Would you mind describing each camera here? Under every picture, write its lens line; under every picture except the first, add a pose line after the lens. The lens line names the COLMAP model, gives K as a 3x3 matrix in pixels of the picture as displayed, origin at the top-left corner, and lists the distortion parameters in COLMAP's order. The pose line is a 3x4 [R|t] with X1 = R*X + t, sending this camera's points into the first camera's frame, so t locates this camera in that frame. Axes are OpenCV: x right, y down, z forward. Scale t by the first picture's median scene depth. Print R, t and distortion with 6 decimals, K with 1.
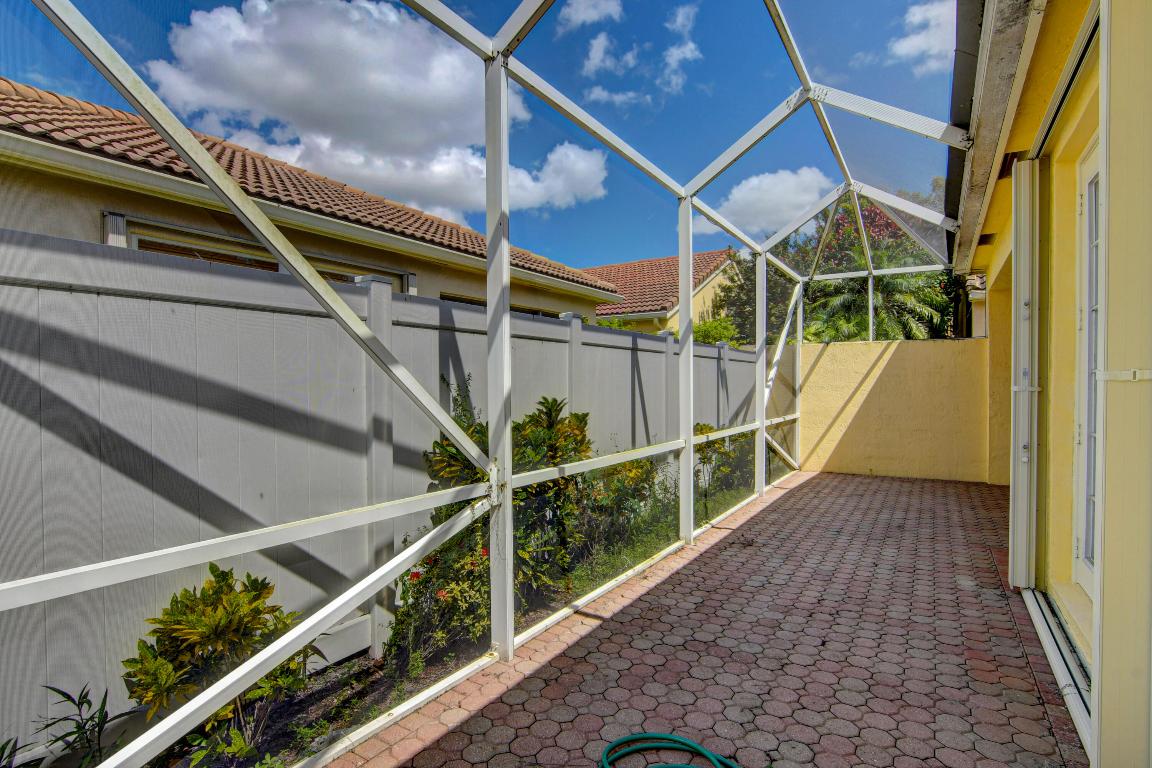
lens RADIAL K [[565.6, 0, 570.9], [0, 565.6, 397.1], [0, 0, 1]] dist [-0.032966, 0.011133]
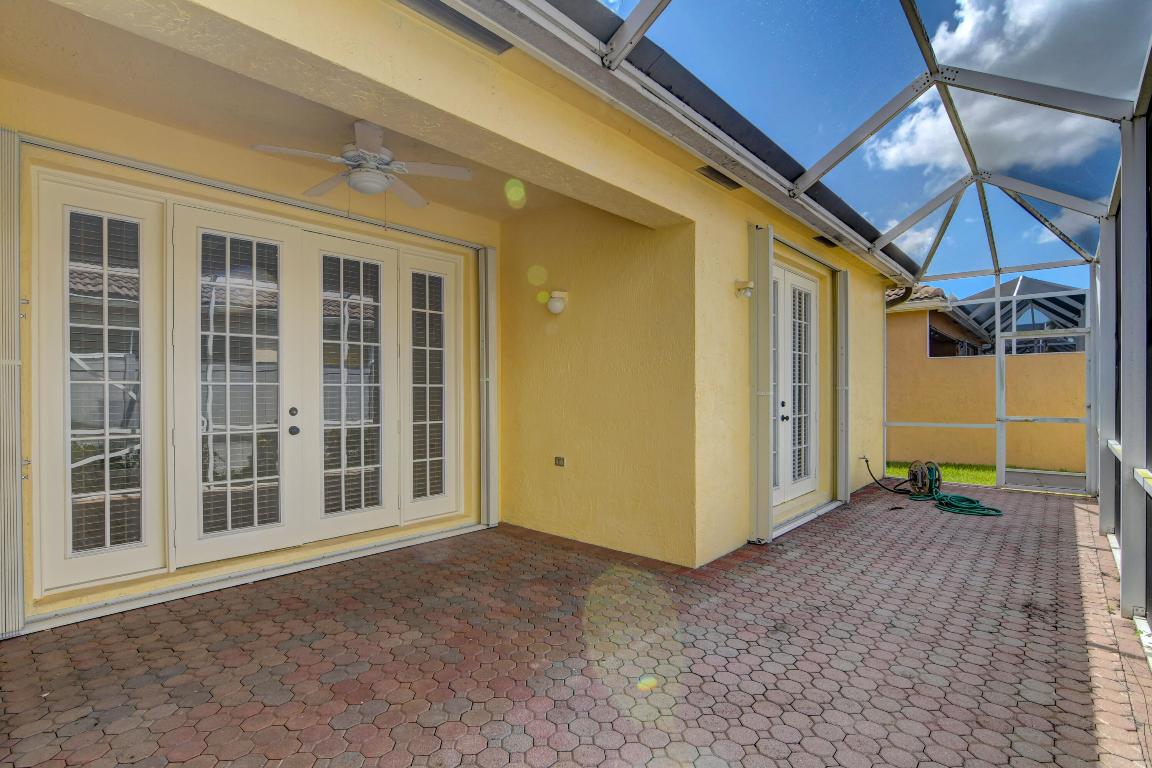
lens RADIAL K [[565.6, 0, 570.9], [0, 565.6, 397.1], [0, 0, 1]] dist [-0.032966, 0.011133]
pose [[-0.988986, 0.003757, 0.147961, 0.960161], [0.007390, 0.999684, 0.024008, -0.037991], [-0.147824, 0.024837, -0.988702, 2.163613]]
